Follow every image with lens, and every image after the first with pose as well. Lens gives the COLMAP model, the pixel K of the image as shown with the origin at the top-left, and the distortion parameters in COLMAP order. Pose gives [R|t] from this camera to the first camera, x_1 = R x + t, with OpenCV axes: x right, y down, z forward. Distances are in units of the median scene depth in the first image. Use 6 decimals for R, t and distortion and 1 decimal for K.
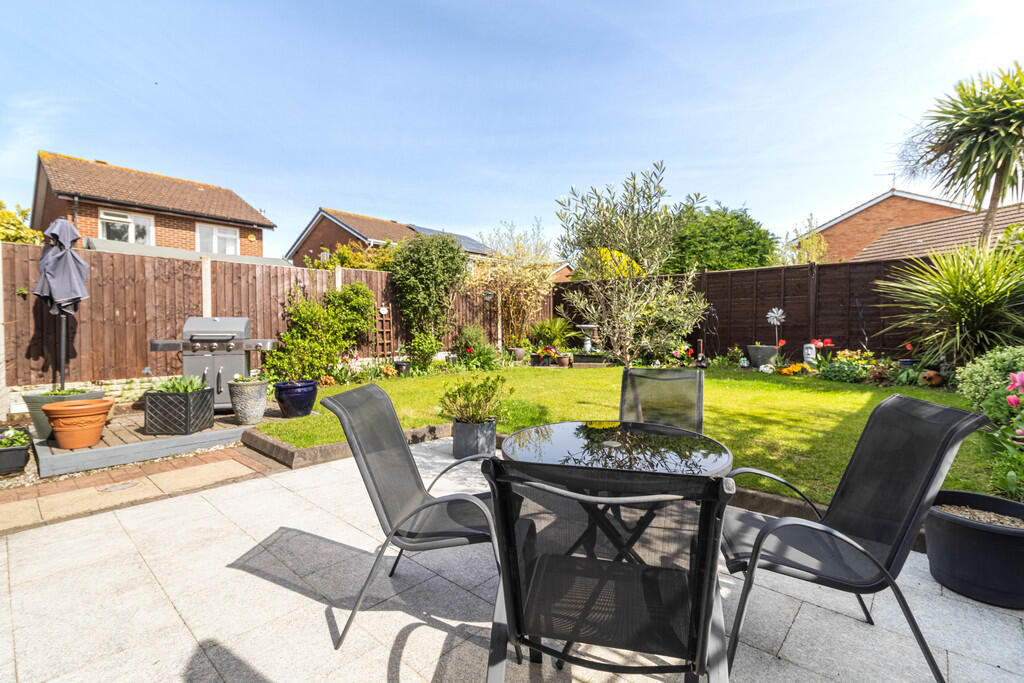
lens RADIAL K [[481.0, 0, 511.8], [0, 481.0, 334.1], [0, 0, 1]] dist [0.008495, 0.000551]
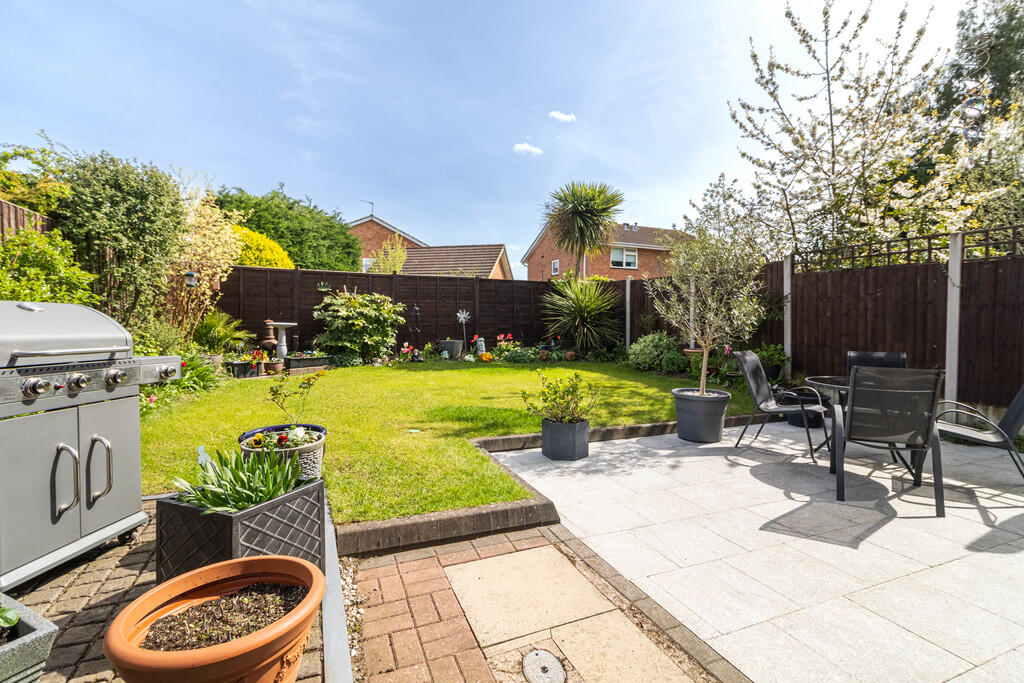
lens RADIAL K [[481.0, 0, 518.0], [0, 481.0, 338.0], [0, 0, 1]] dist [0.008495, 0.000551]
pose [[0.405270, -0.027028, 0.913797, -0.515713], [0.013153, 0.999632, 0.023733, -0.008148], [-0.914102, 0.002401, 0.405476, 0.343995]]
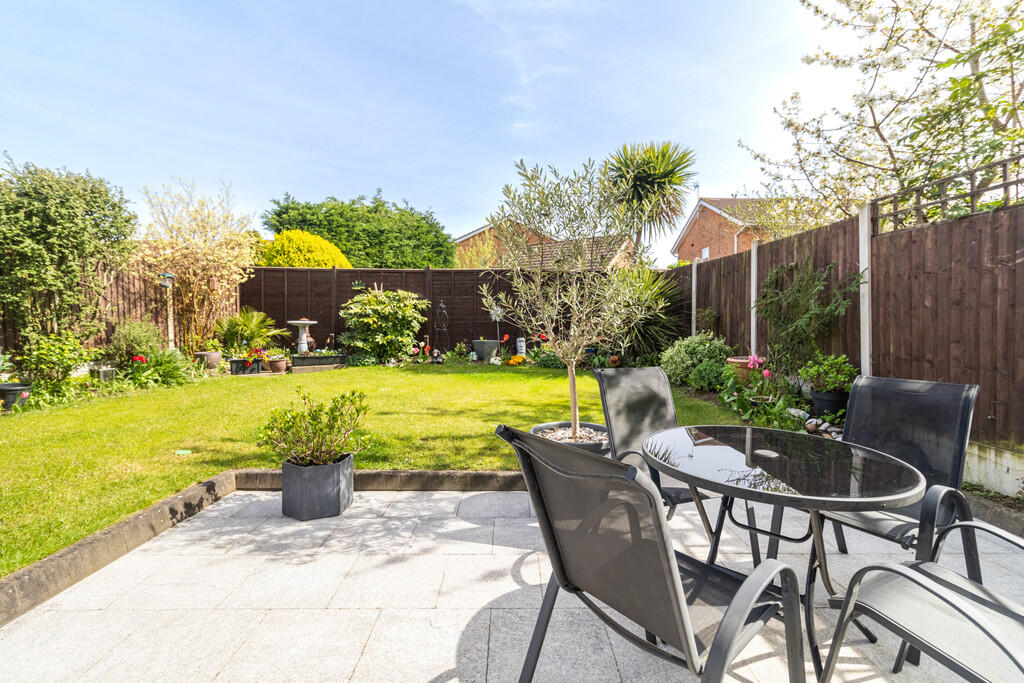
lens RADIAL K [[481.0, 0, 518.6], [0, 481.0, 336.5], [0, 0, 1]] dist [0.008495, 0.000551]
pose [[0.727491, -0.021051, 0.685795, -0.173342], [0.011286, 0.999761, 0.018716, -0.004104], [-0.686025, -0.005876, 0.727554, 0.148039]]
